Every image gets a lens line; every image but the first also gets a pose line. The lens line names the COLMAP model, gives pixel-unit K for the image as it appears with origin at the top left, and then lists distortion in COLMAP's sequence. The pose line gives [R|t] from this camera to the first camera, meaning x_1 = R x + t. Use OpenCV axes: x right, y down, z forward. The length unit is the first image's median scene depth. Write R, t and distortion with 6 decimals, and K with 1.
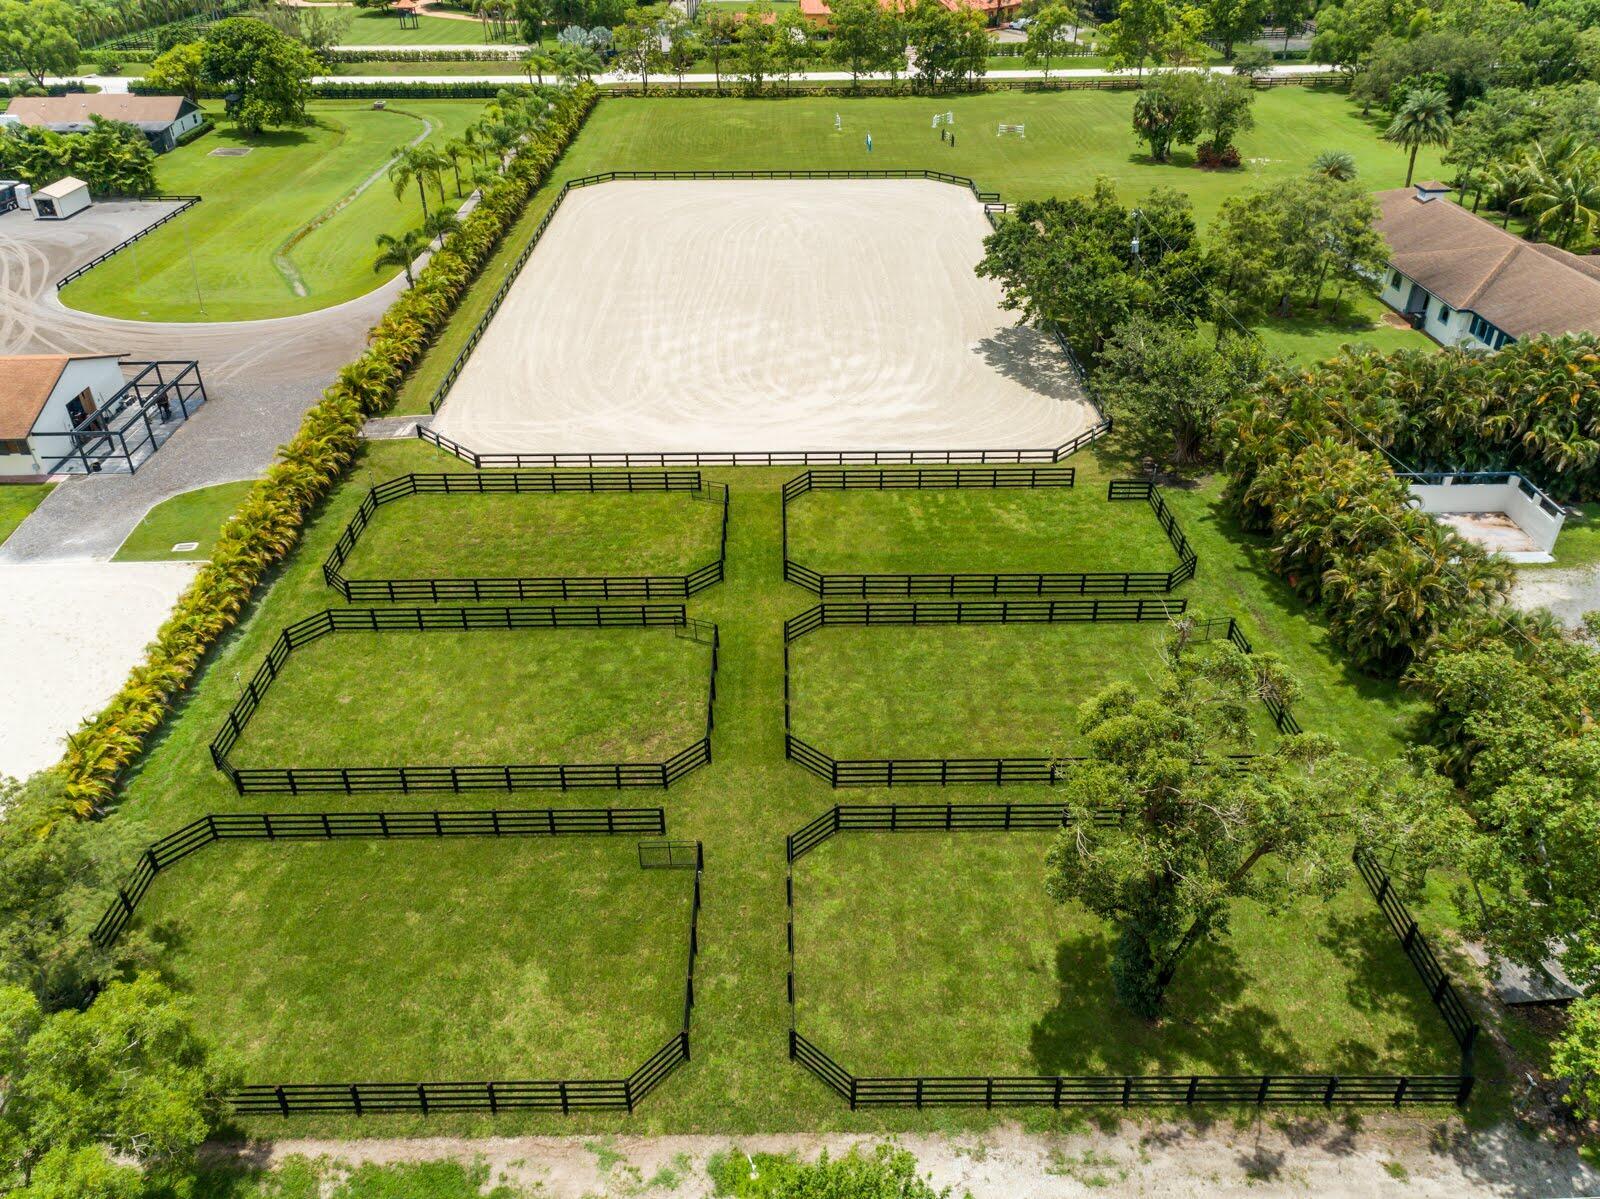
lens RADIAL K [[1201.9, 0, 800.0], [0, 1201.9, 599.5], [0, 0, 1]] dist [0.019705, 0.003300]
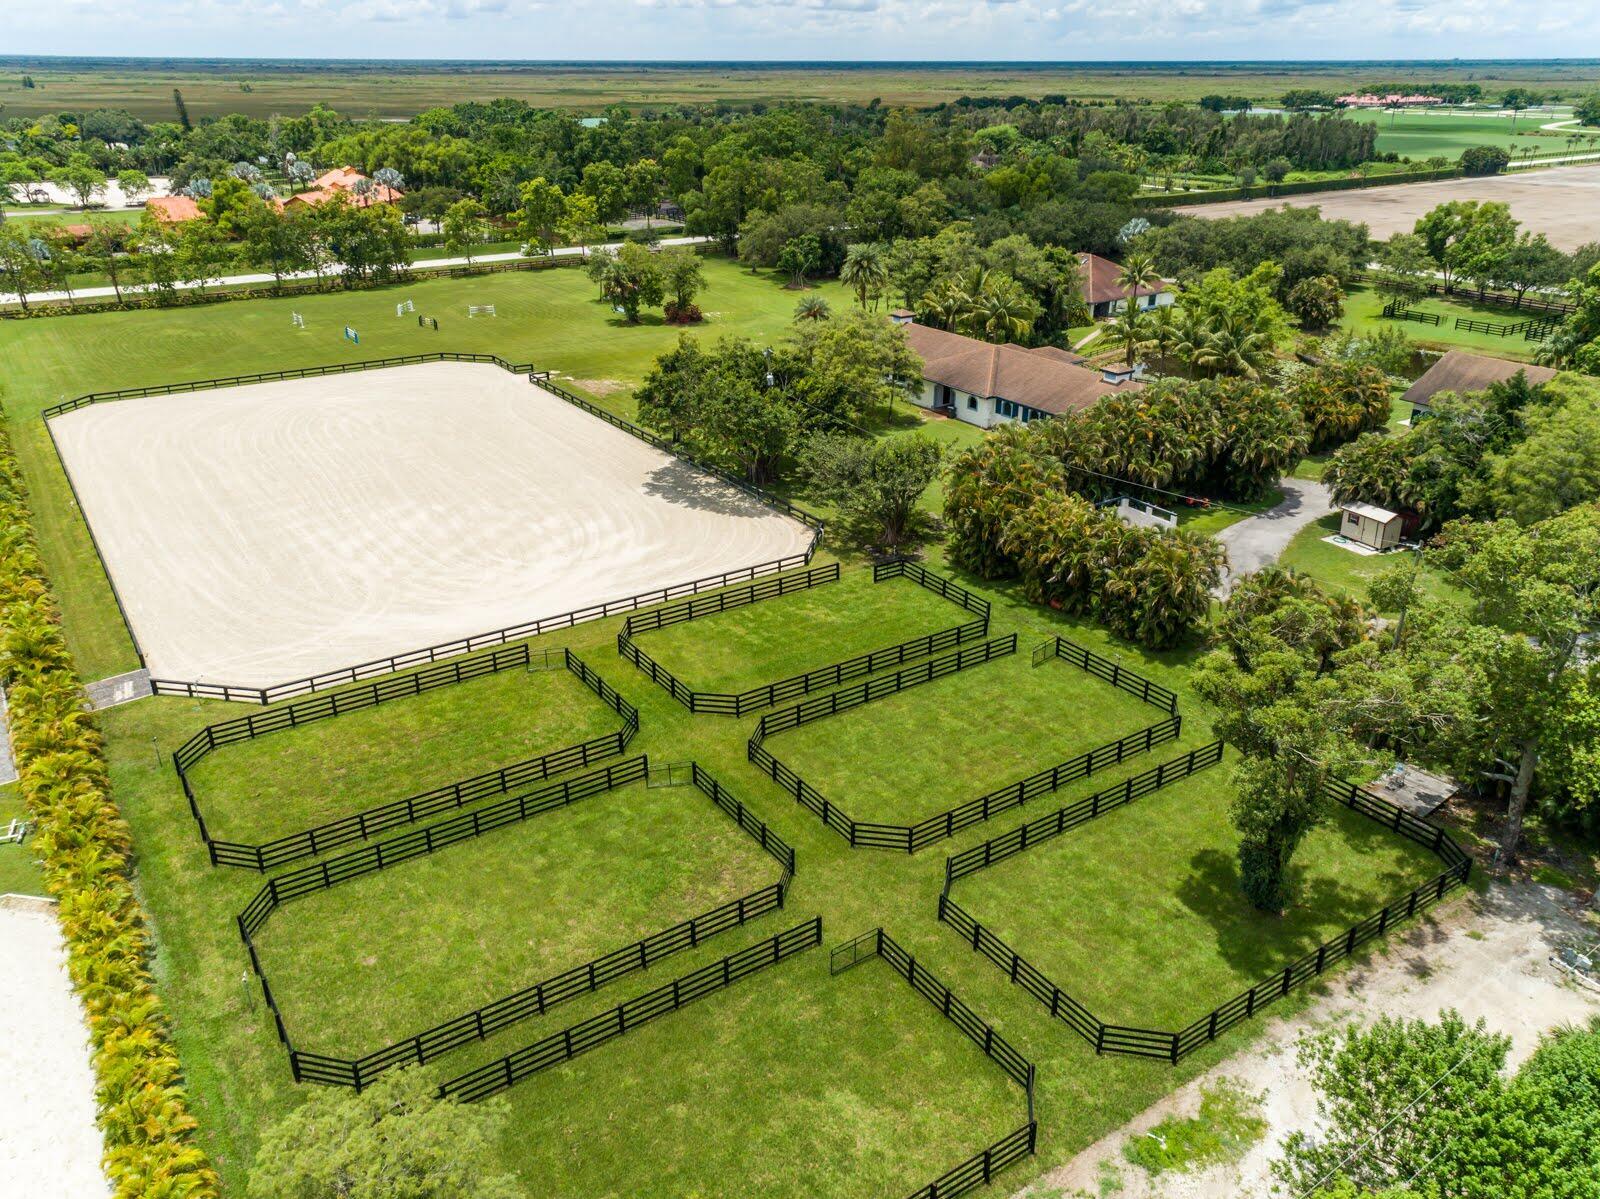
lens RADIAL K [[1201.9, 0, 800.0], [0, 1201.9, 599.5], [0, 0, 1]] dist [0.019705, 0.003300]
pose [[0.834838, -0.219172, 0.504984, -0.310306], [0.287329, 0.955944, -0.060113, -0.014794], [-0.469561, 0.195281, 0.861033, 0.037555]]
